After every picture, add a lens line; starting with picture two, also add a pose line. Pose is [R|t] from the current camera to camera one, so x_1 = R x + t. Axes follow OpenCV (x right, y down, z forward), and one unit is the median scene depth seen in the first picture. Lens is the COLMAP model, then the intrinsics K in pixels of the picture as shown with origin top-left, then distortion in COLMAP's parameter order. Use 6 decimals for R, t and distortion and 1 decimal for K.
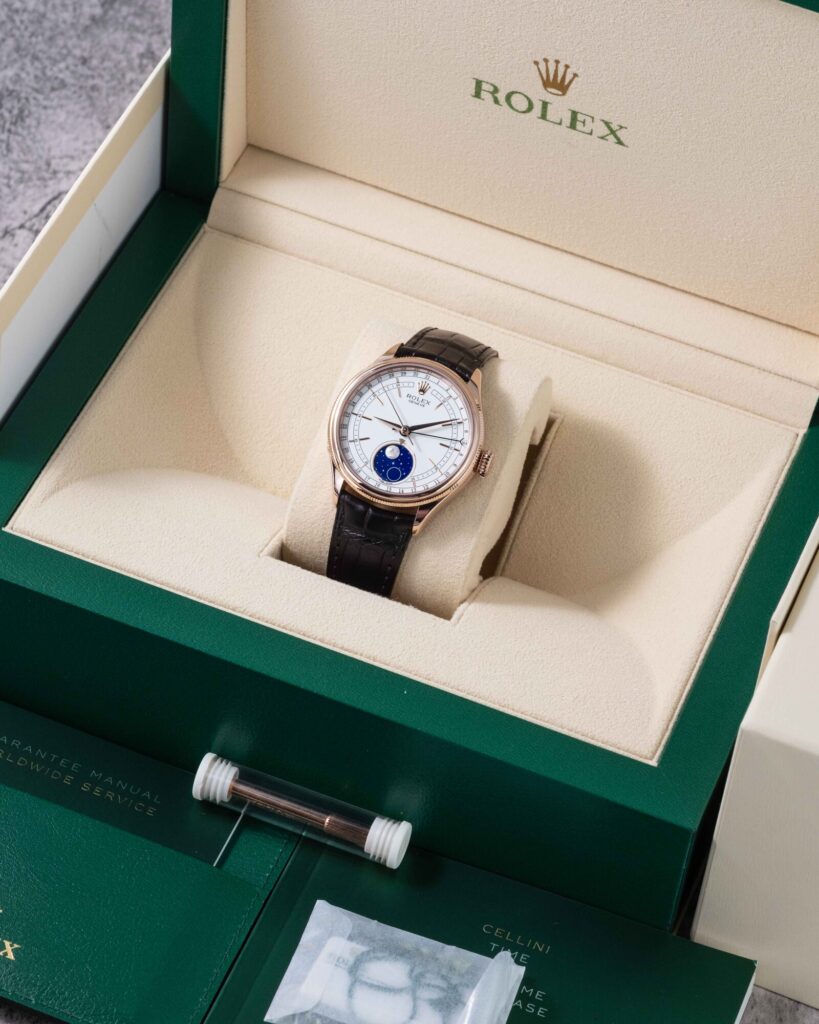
lens RADIAL K [[4025.3, 0, 408.5], [0, 4025.3, 464.1], [0, 0, 1]] dist [0.283765, -1.954315]
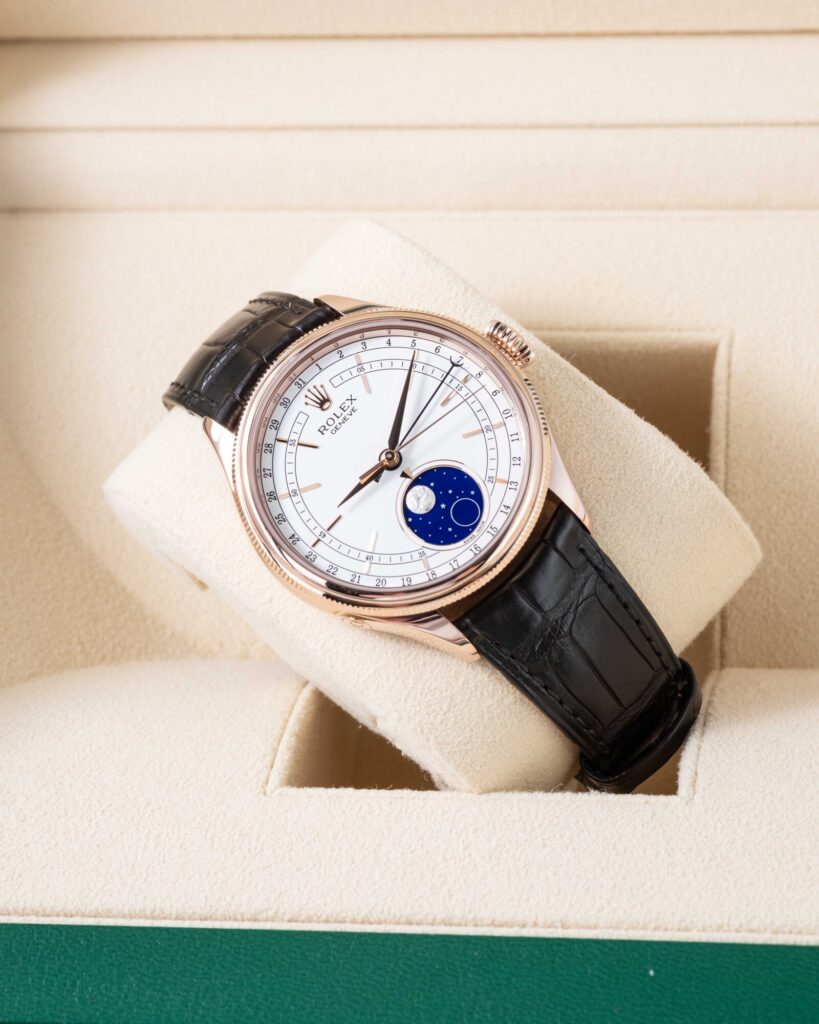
lens RADIAL K [[4154.4, 0, 385.2], [0, 4154.4, 510.7], [0, 0, 1]] dist [0.207642, -0.168916]
pose [[0.946329, -0.322336, 0.023662, -0.024076], [0.322155, 0.946620, 0.011220, -0.010920], [-0.026015, -0.002995, 0.999657, 0.490660]]
